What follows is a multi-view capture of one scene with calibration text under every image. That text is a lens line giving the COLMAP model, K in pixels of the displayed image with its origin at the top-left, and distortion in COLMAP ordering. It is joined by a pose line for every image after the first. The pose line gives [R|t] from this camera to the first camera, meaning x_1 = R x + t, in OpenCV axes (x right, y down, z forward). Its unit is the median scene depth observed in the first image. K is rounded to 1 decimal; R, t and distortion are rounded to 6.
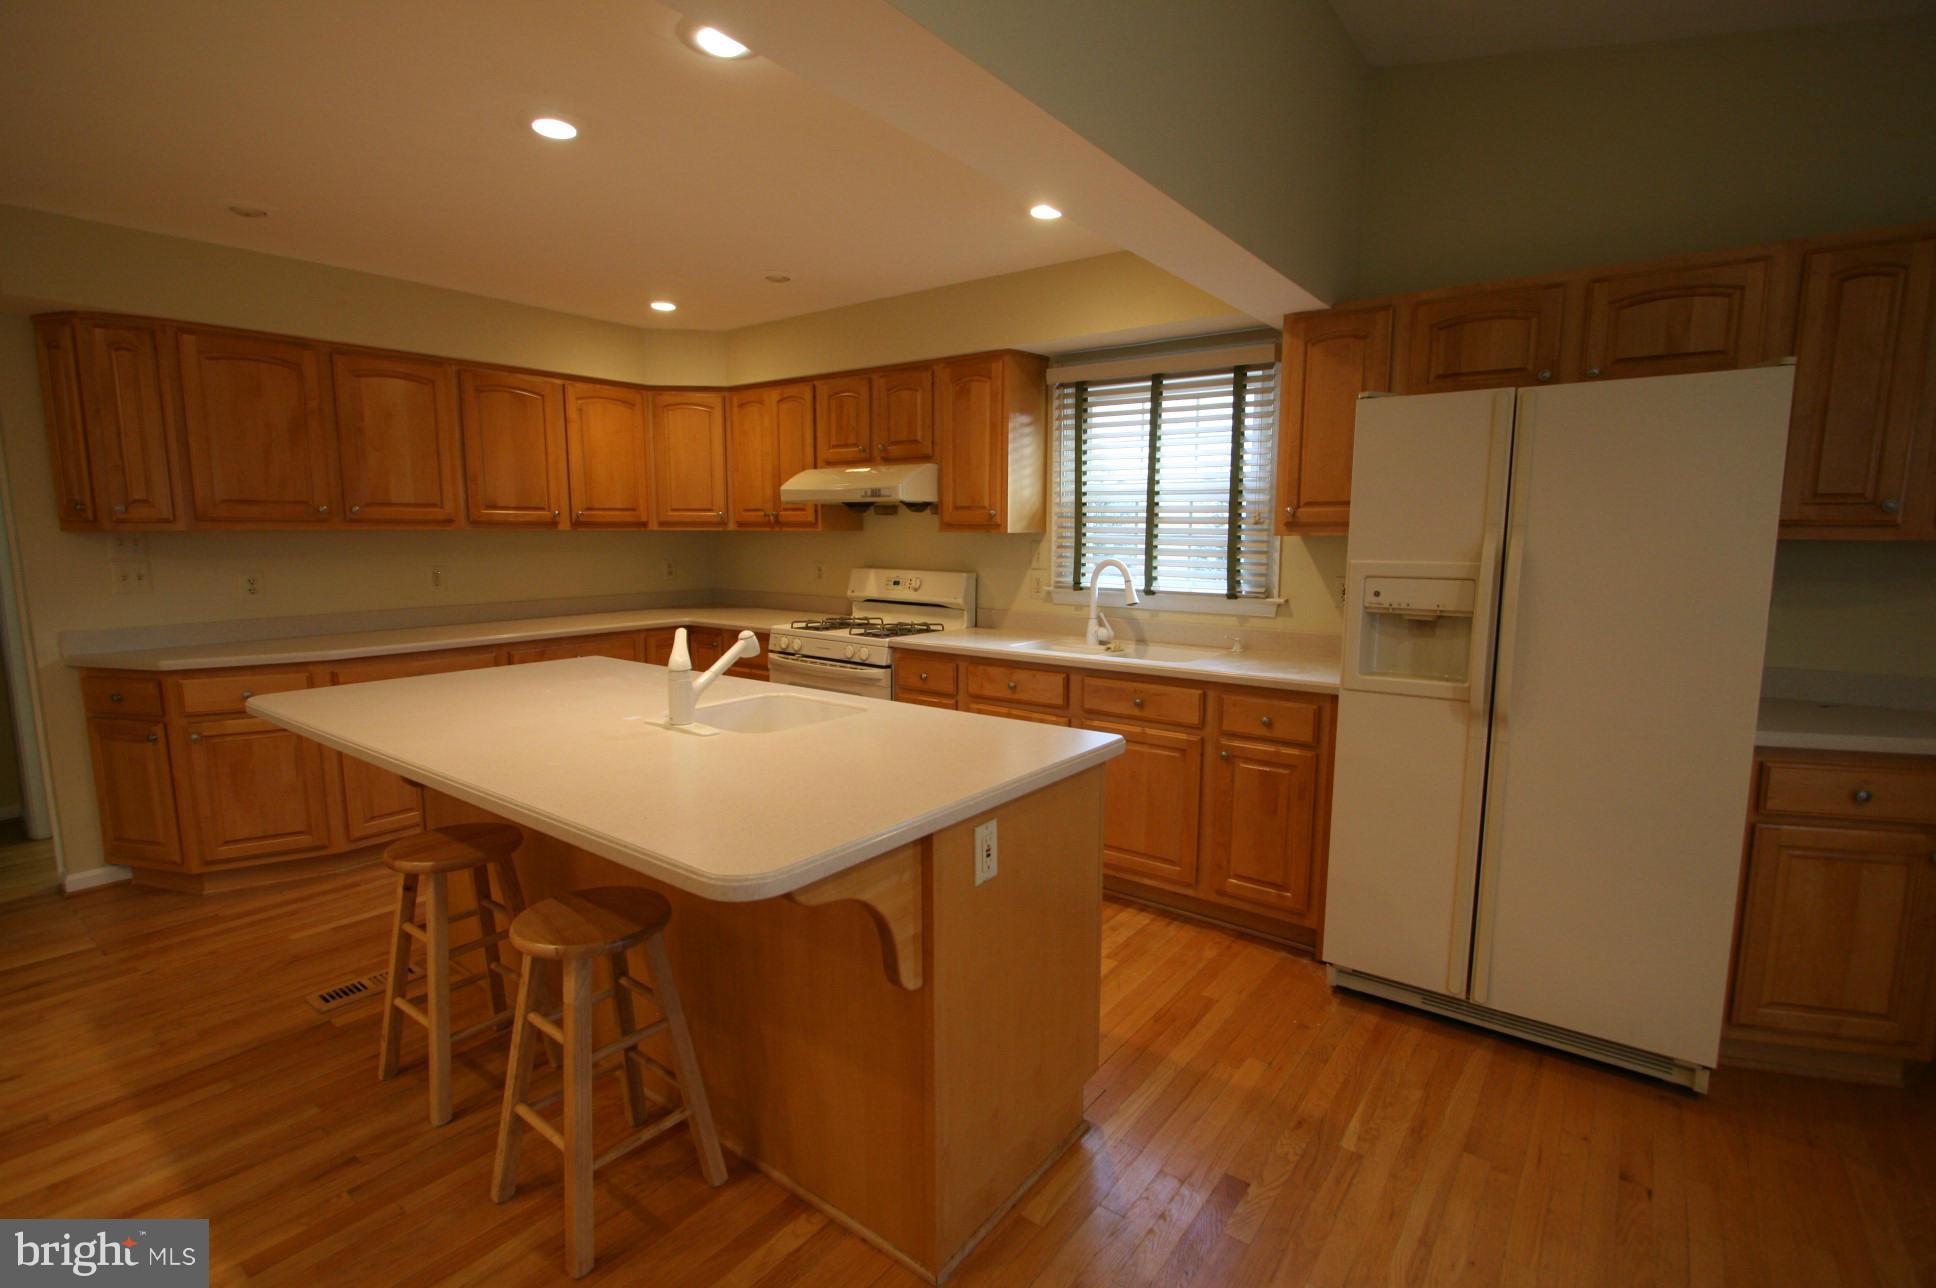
lens RADIAL K [[893.3, 0, 962.3], [0, 893.3, 650.5], [0, 0, 1]] dist [-0.011550, 0.000639]
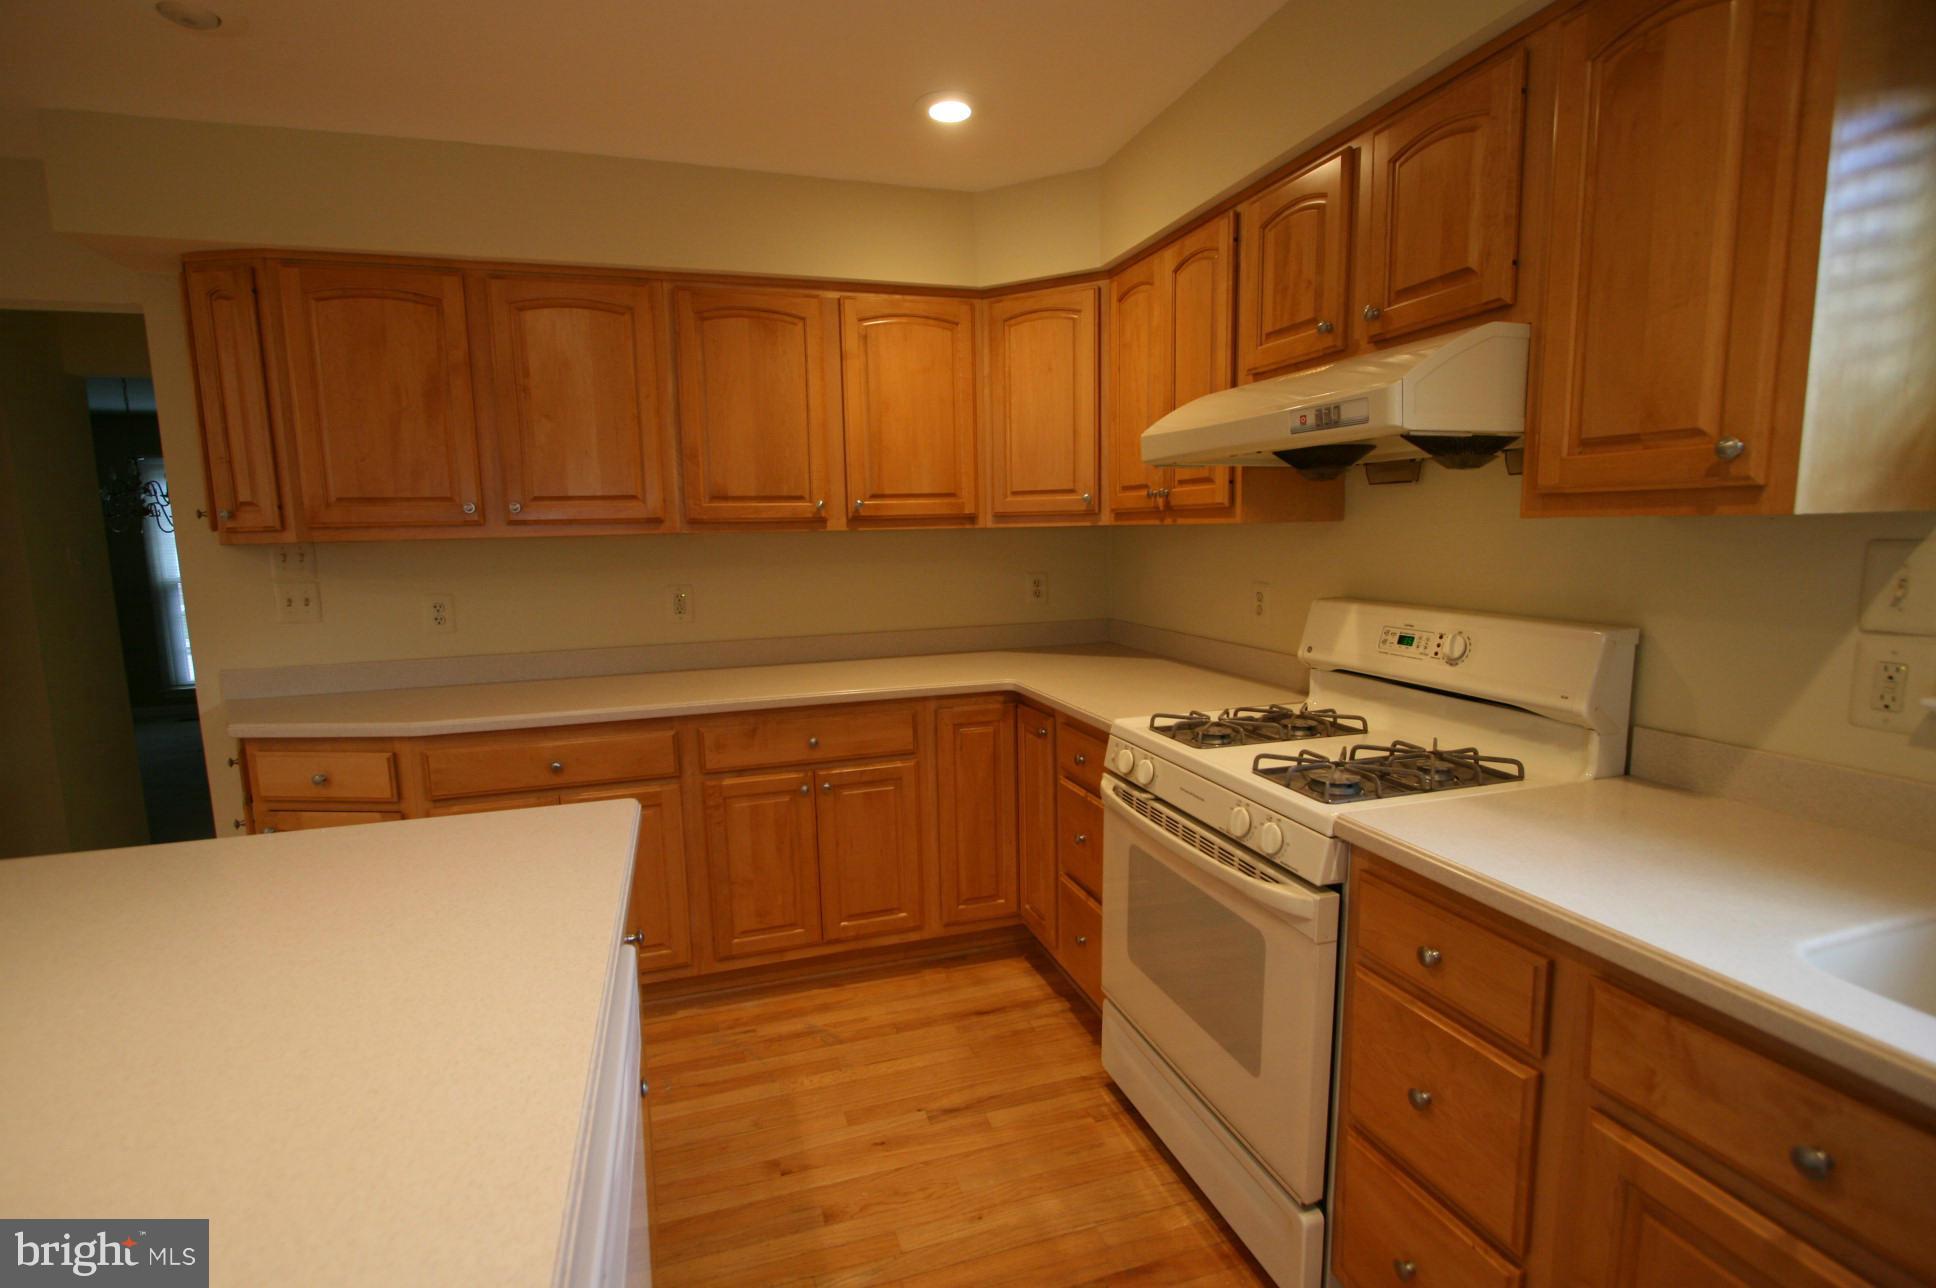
lens RADIAL K [[893.3, 0, 965.4], [0, 893.3, 651.1], [0, 0, 1]] dist [-0.011550, 0.000639]
pose [[0.819542, 0.057387, -0.570139, -0.002816], [-0.054597, 0.998266, 0.022000, -0.081275], [0.570412, 0.013098, 0.821254, 0.630011]]
